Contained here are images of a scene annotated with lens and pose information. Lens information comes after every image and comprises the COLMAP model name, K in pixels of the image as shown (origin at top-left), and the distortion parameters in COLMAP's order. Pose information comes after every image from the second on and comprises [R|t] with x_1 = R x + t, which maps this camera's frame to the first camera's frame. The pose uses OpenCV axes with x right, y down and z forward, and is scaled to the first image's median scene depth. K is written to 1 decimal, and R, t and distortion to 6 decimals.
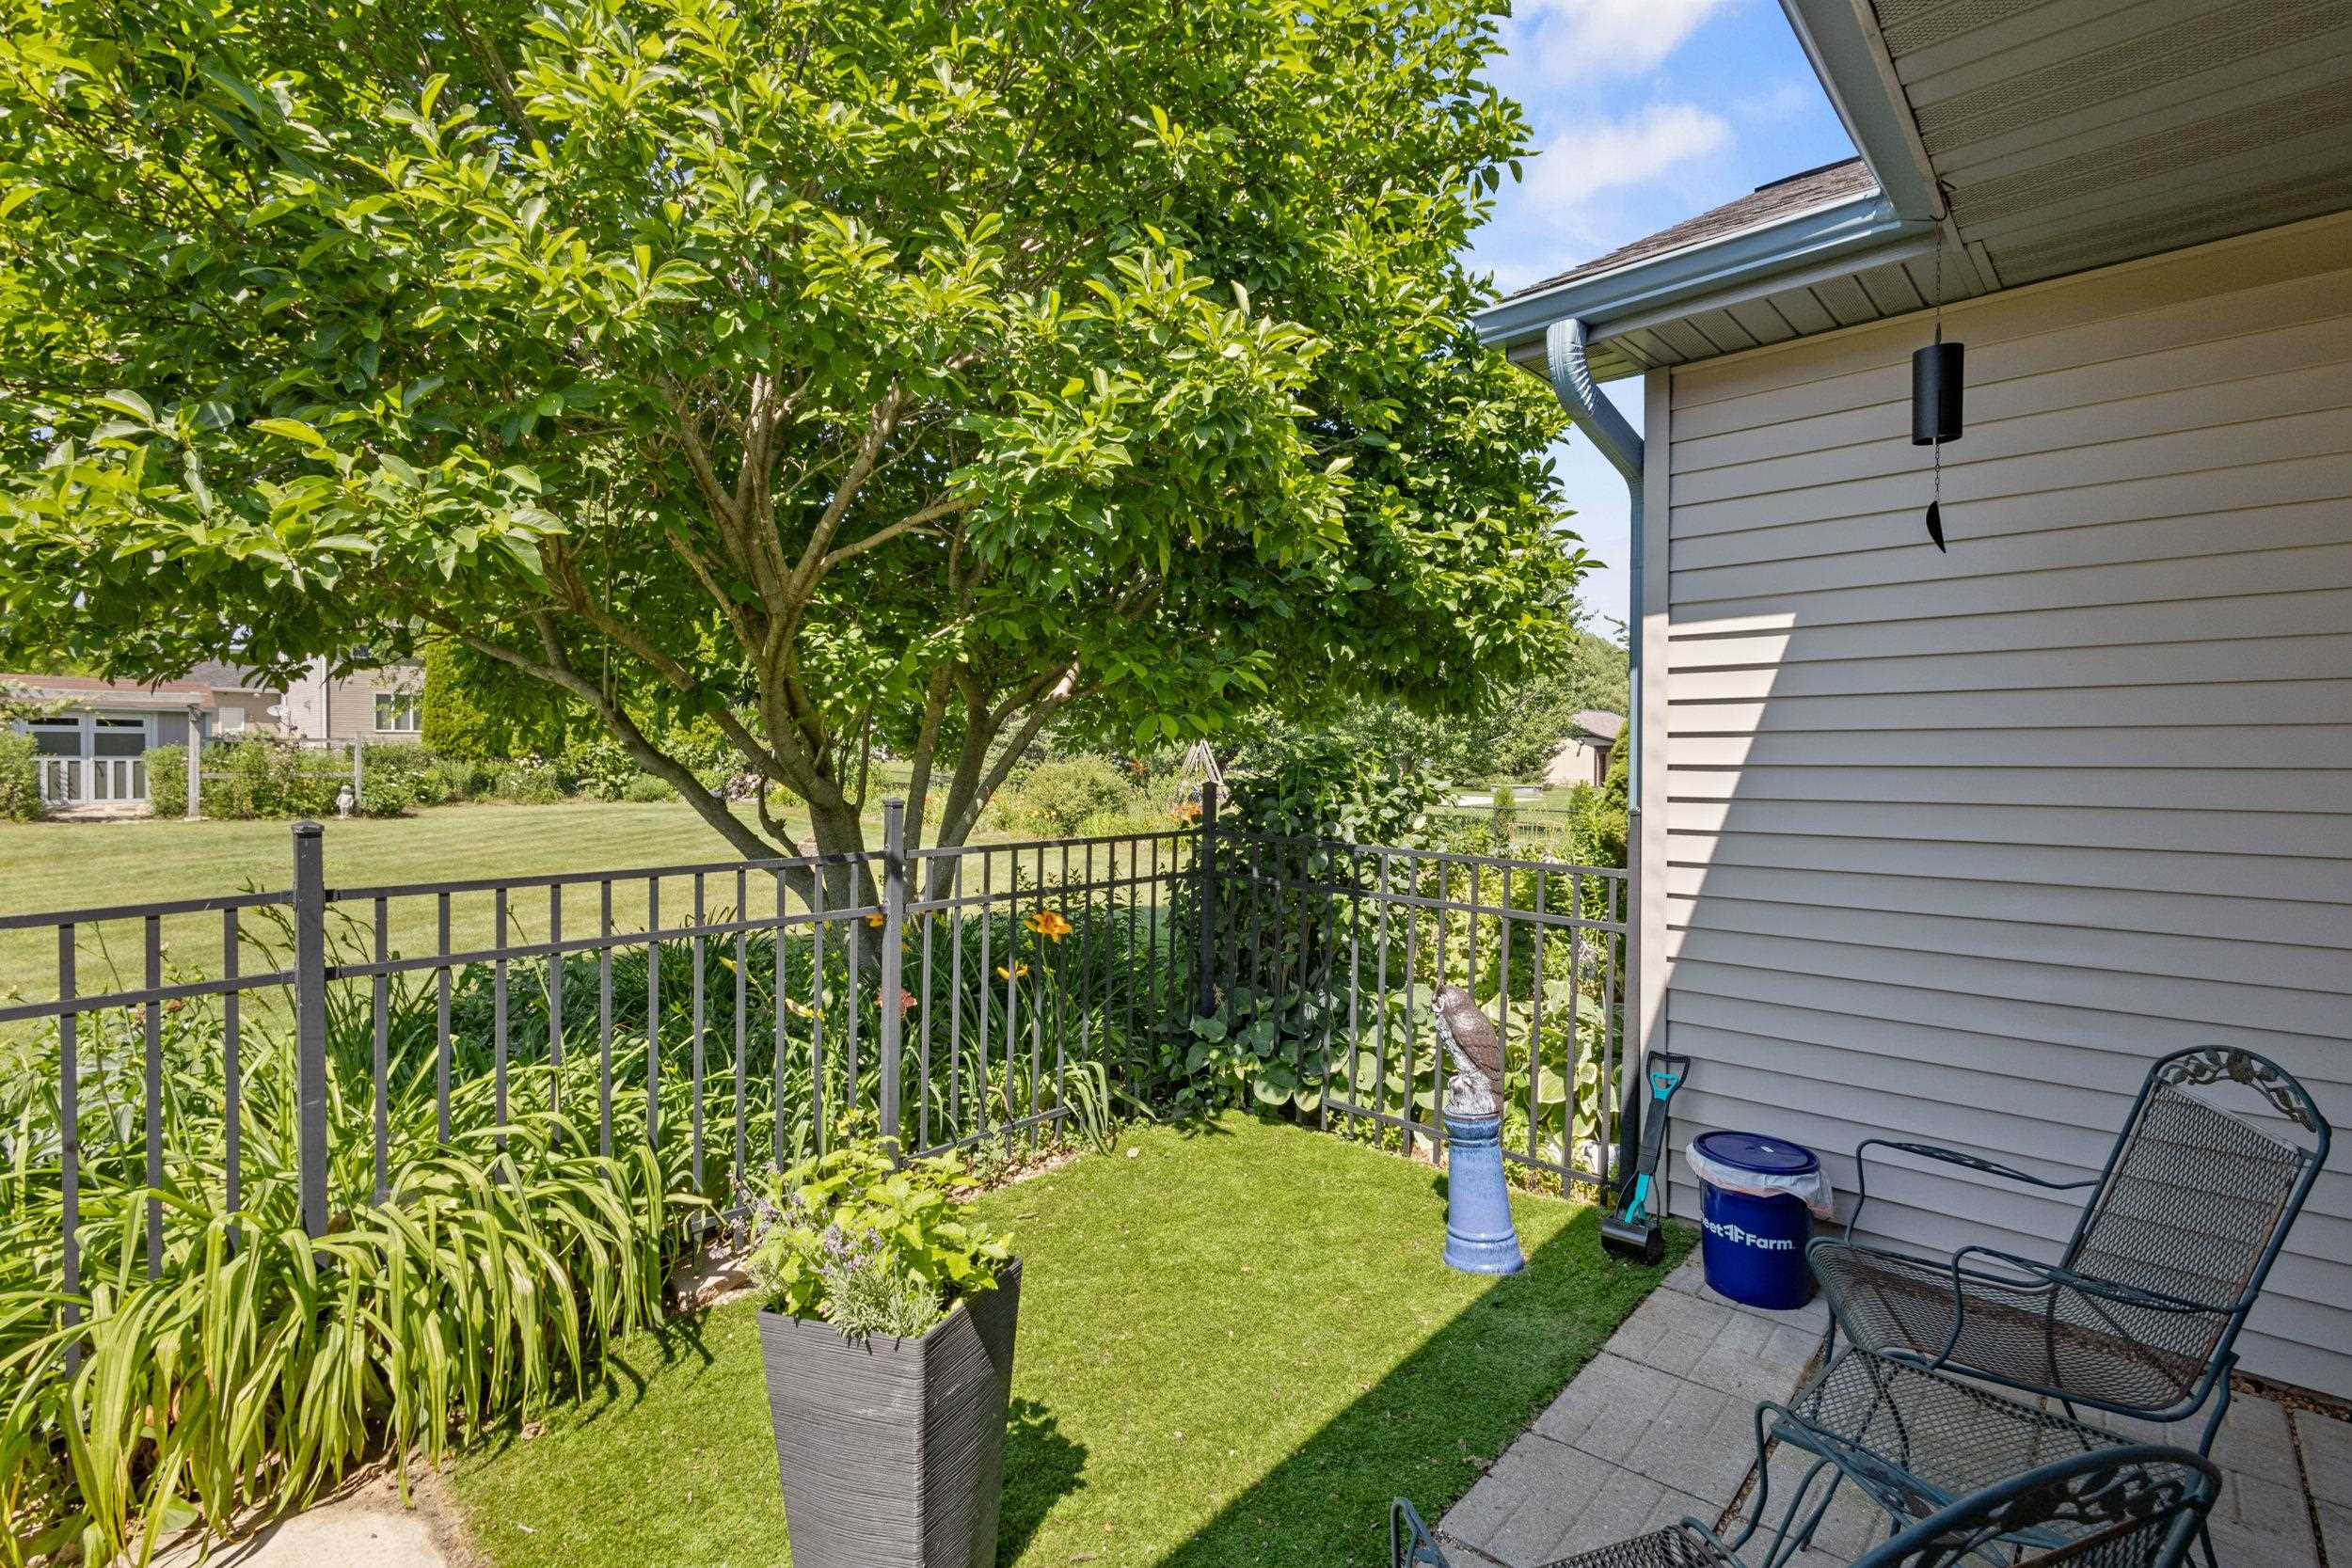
lens RADIAL K [[1060.9, 0, 1170.6], [0, 1060.9, 768.1], [0, 0, 1]] dist [-0.000724, -0.000660]
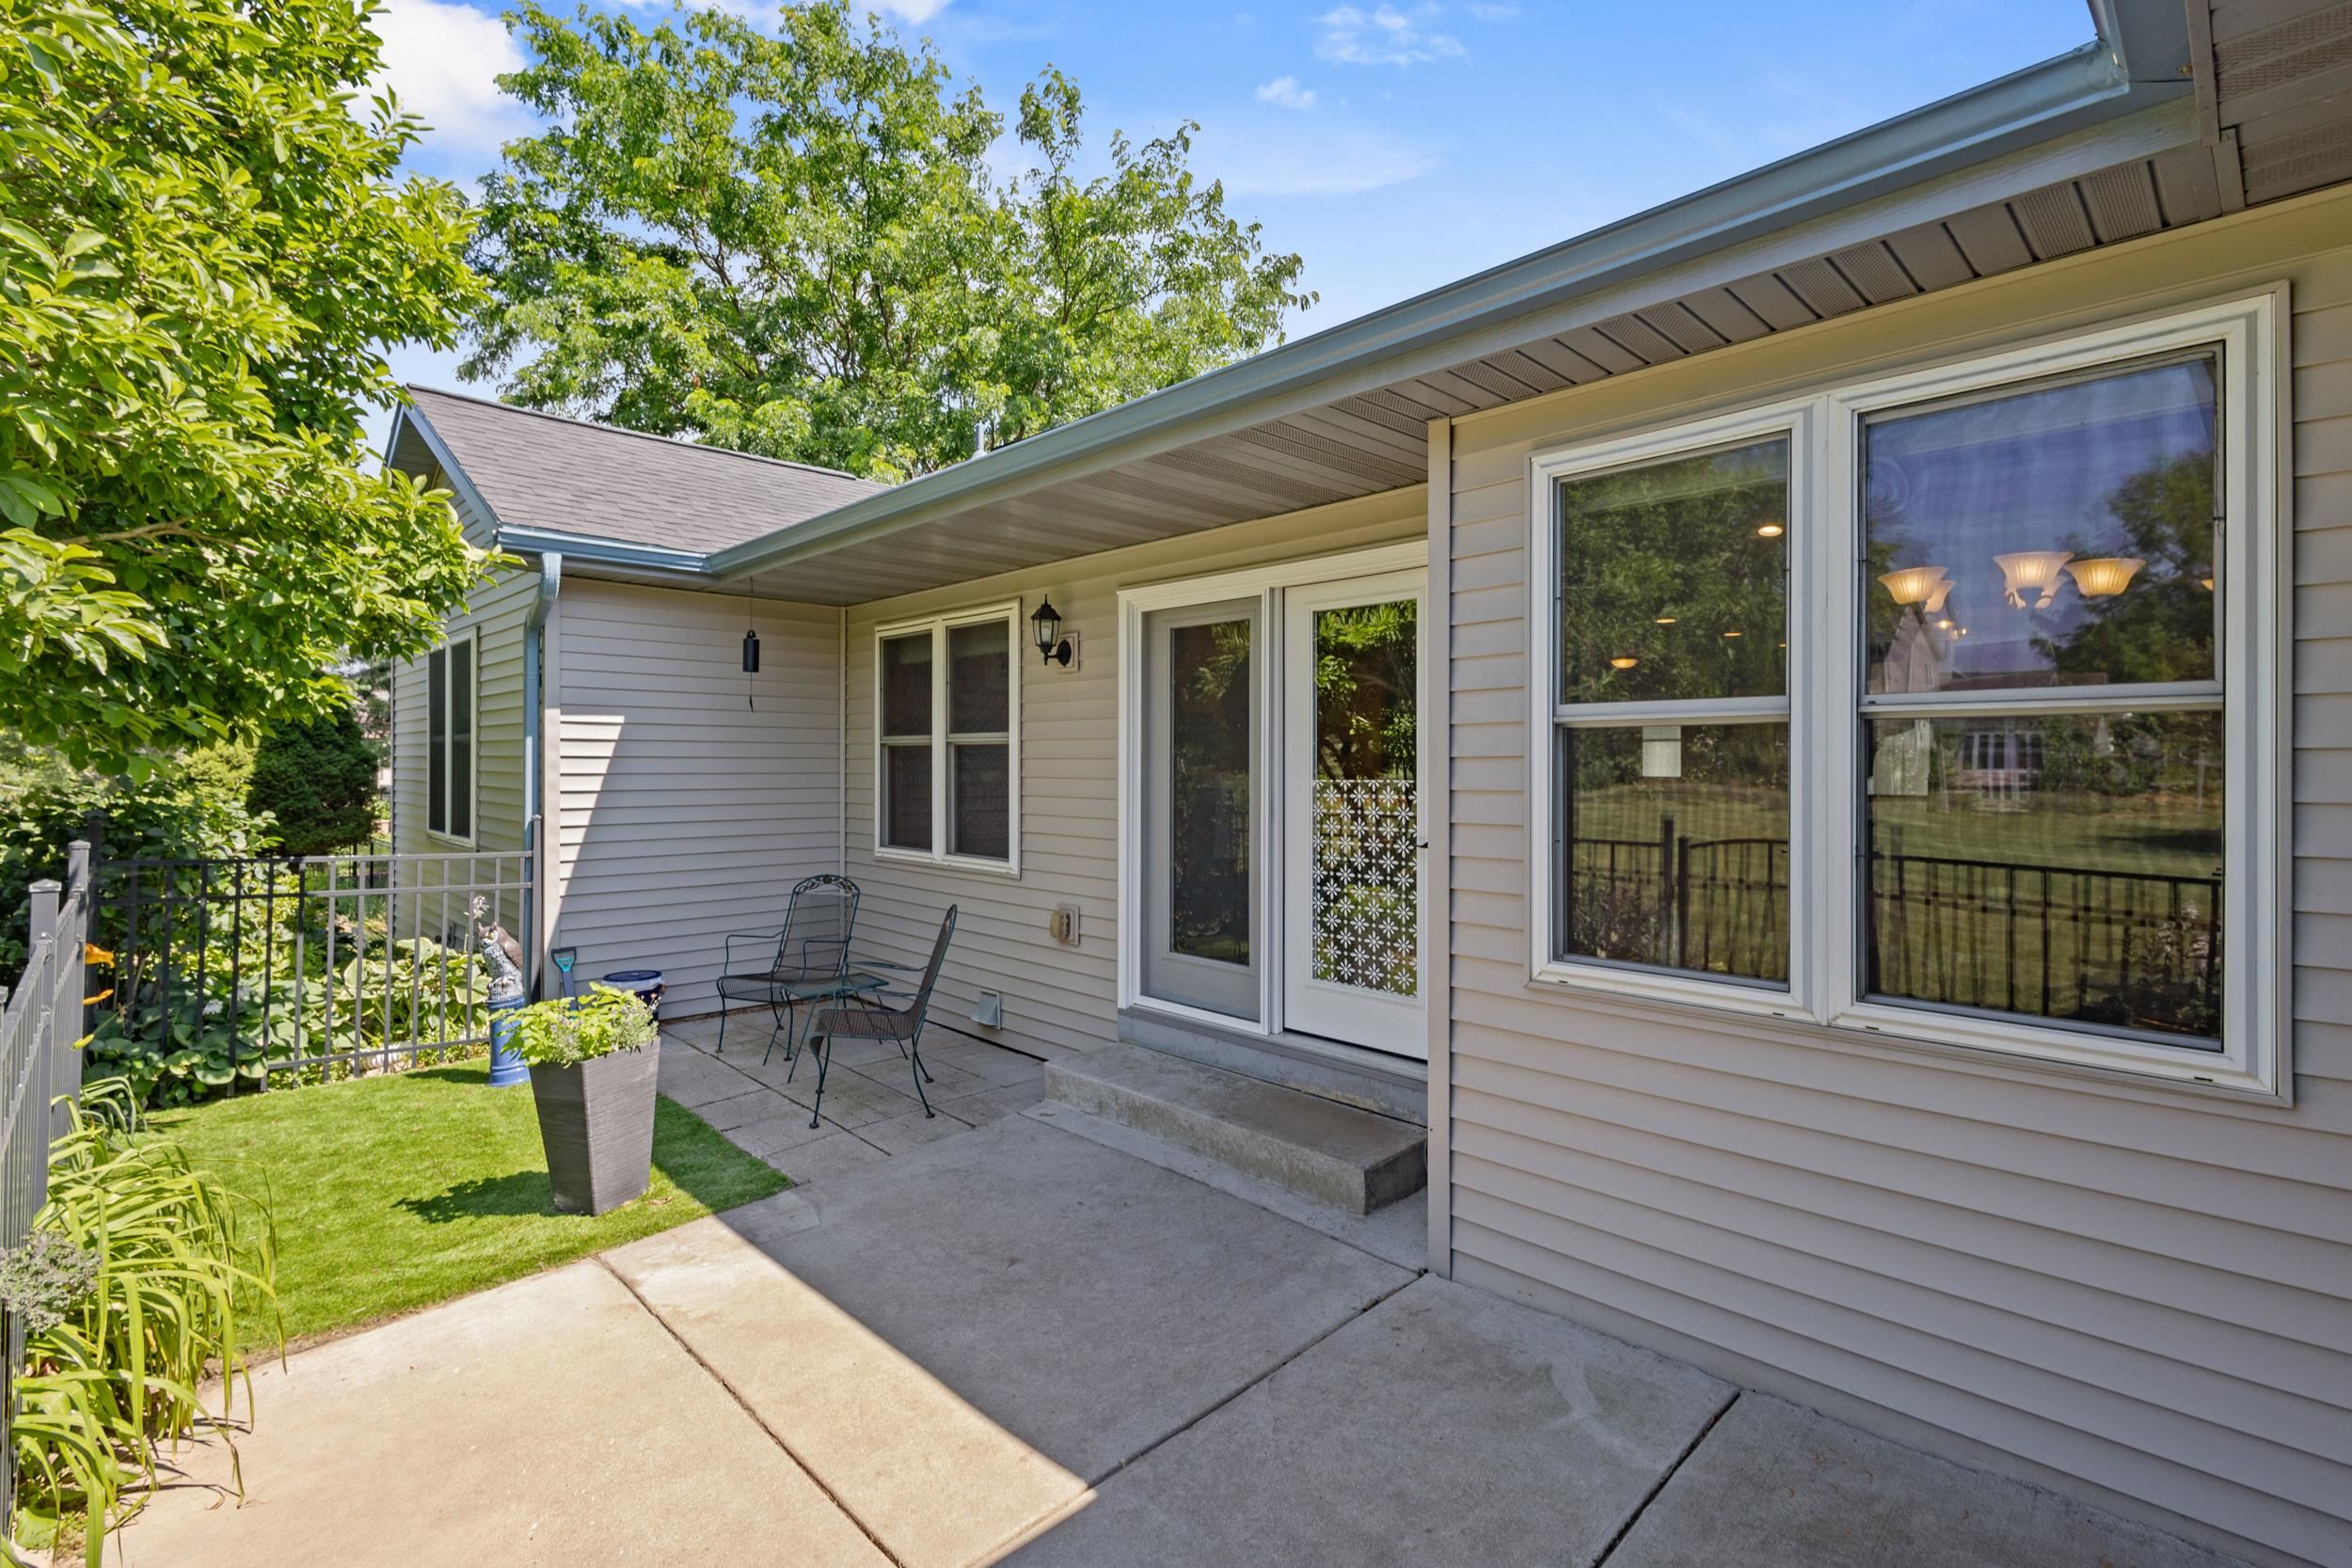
lens RADIAL K [[1060.9, 0, 1170.0], [0, 1060.9, 773.2], [0, 0, 1]] dist [-0.000724, -0.000660]
pose [[0.043911, 0.003818, 0.999028, -1.346887], [0.007015, 0.999967, -0.004130, -0.019379], [-0.999011, 0.007189, 0.043882, -0.136547]]
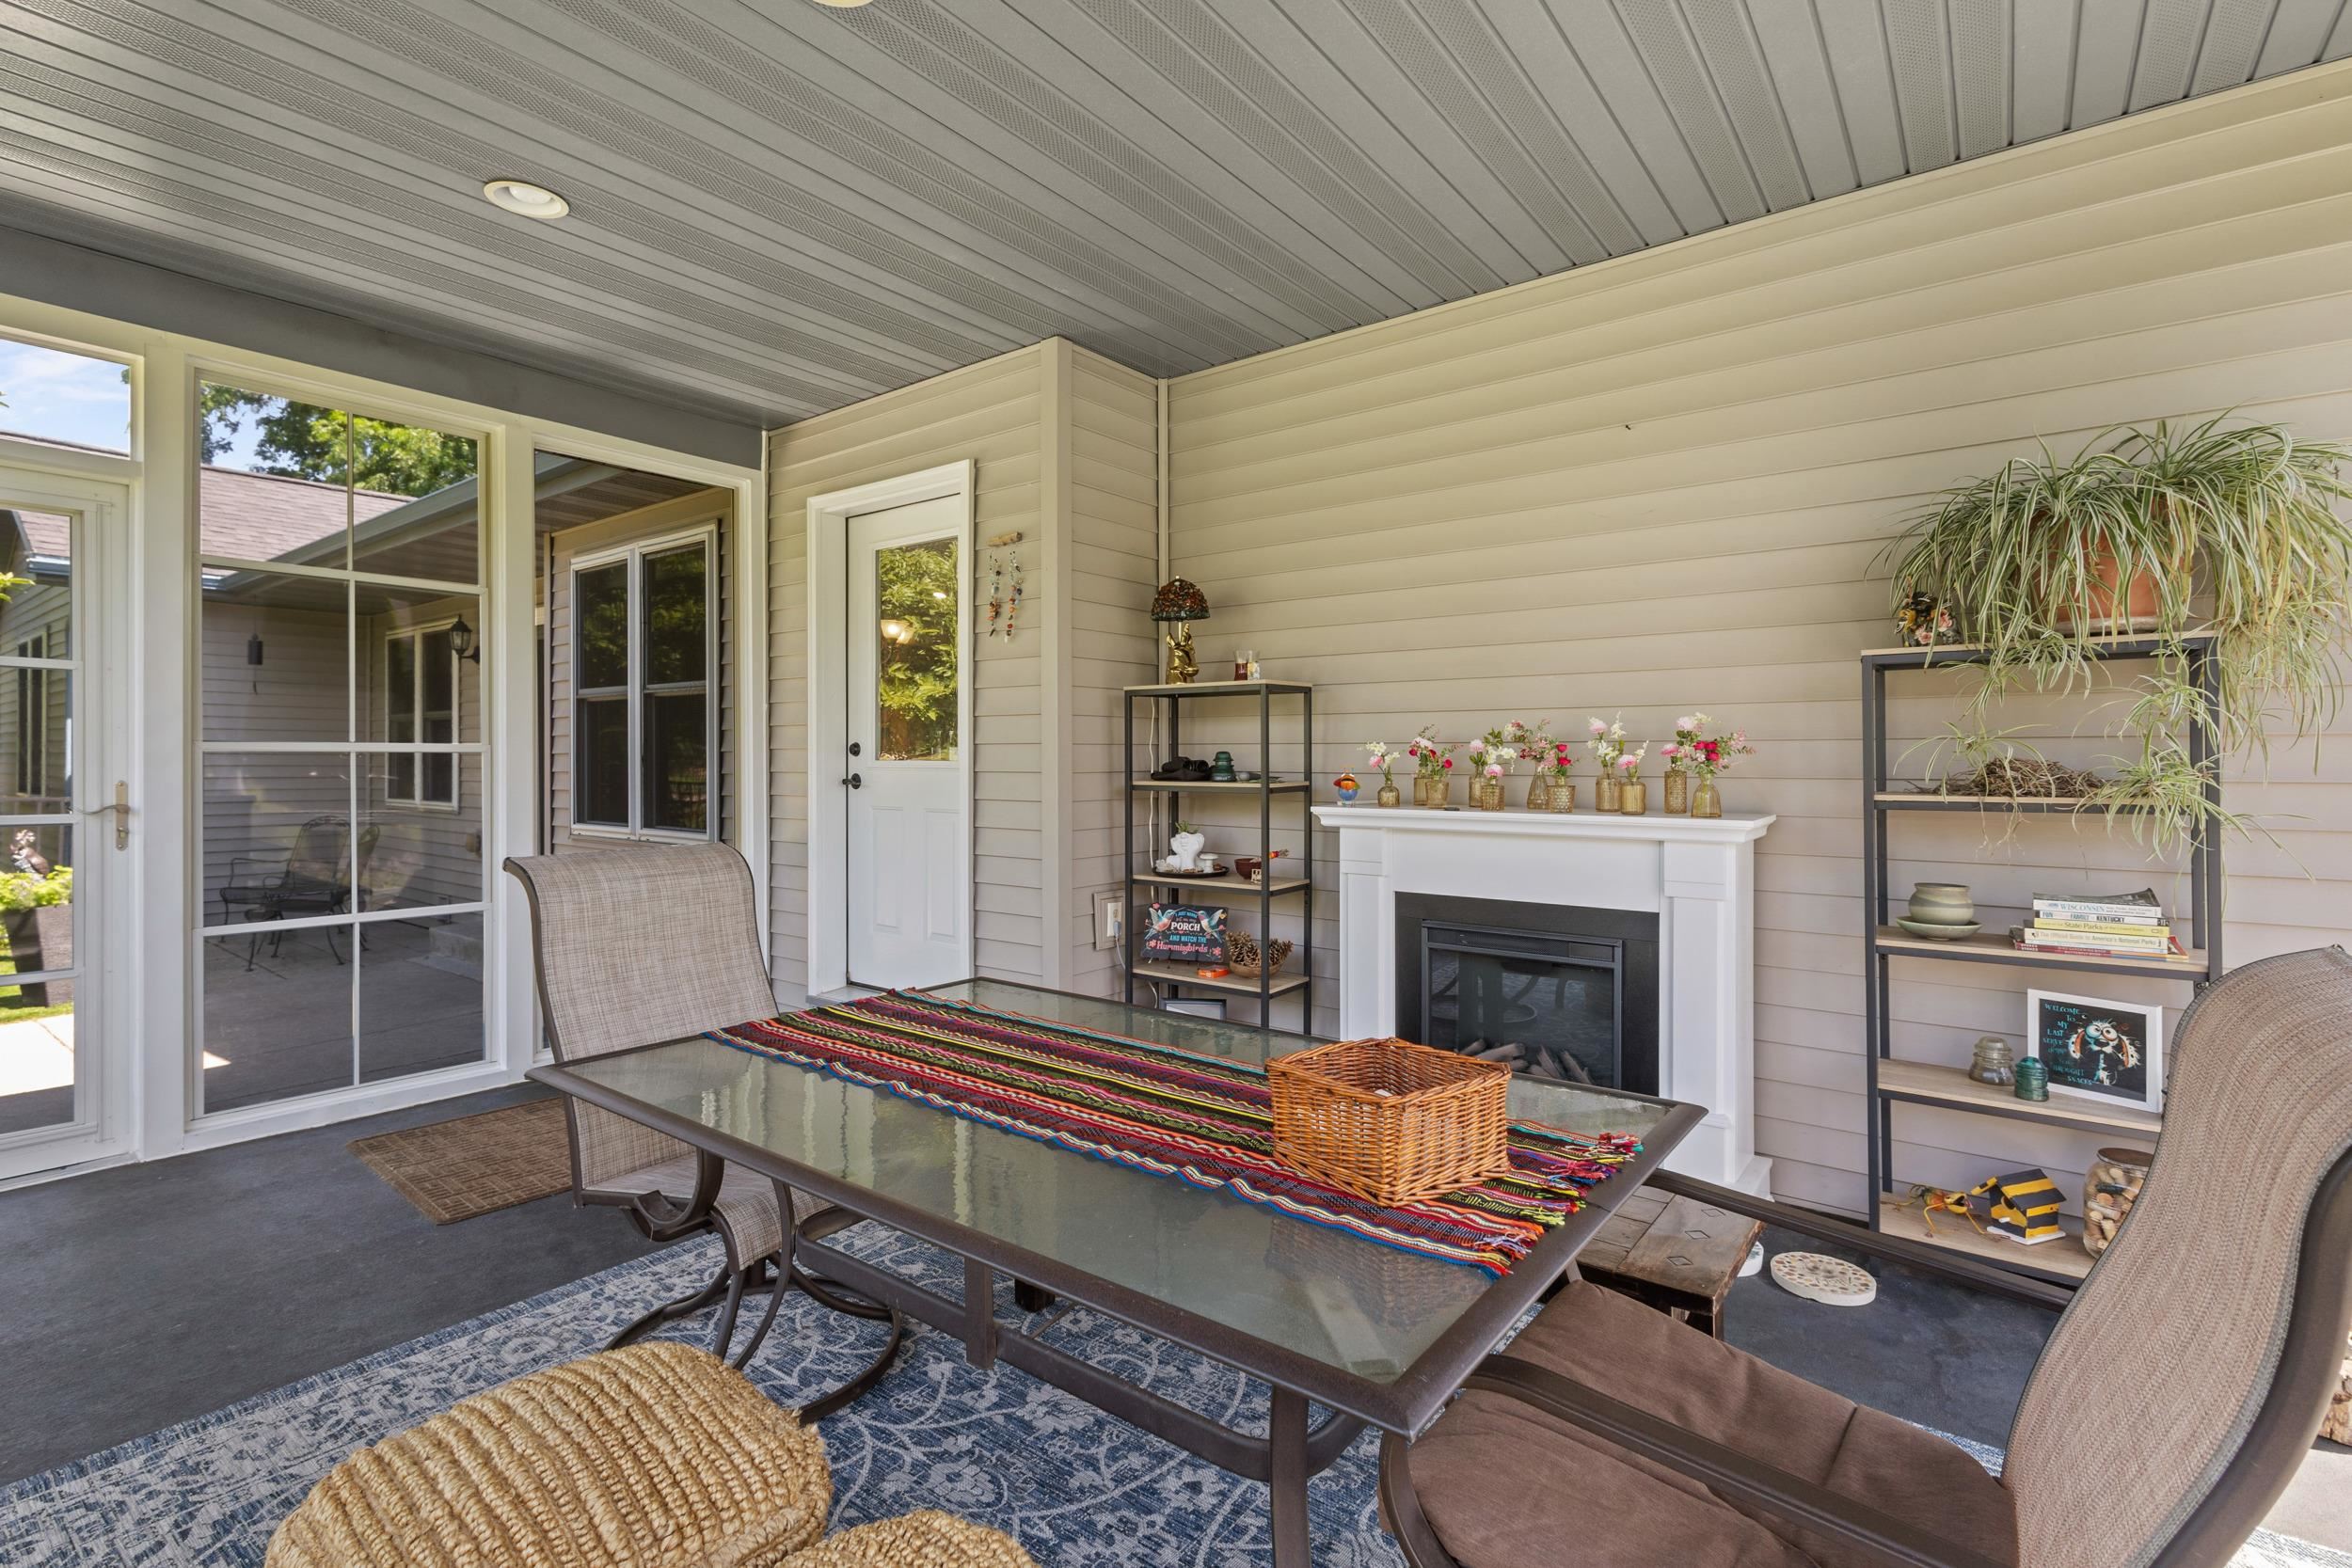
lens RADIAL K [[1088.0, 0, 1173.6], [0, 1088.0, 797.3], [0, 0, 1]] dist [0.001668, 0.000389]
pose [[-0.088570, -0.010746, 0.996012, -2.284166], [0.008981, 0.999893, 0.011587, 0.092723], [-0.996029, 0.009972, -0.088464, -1.256816]]
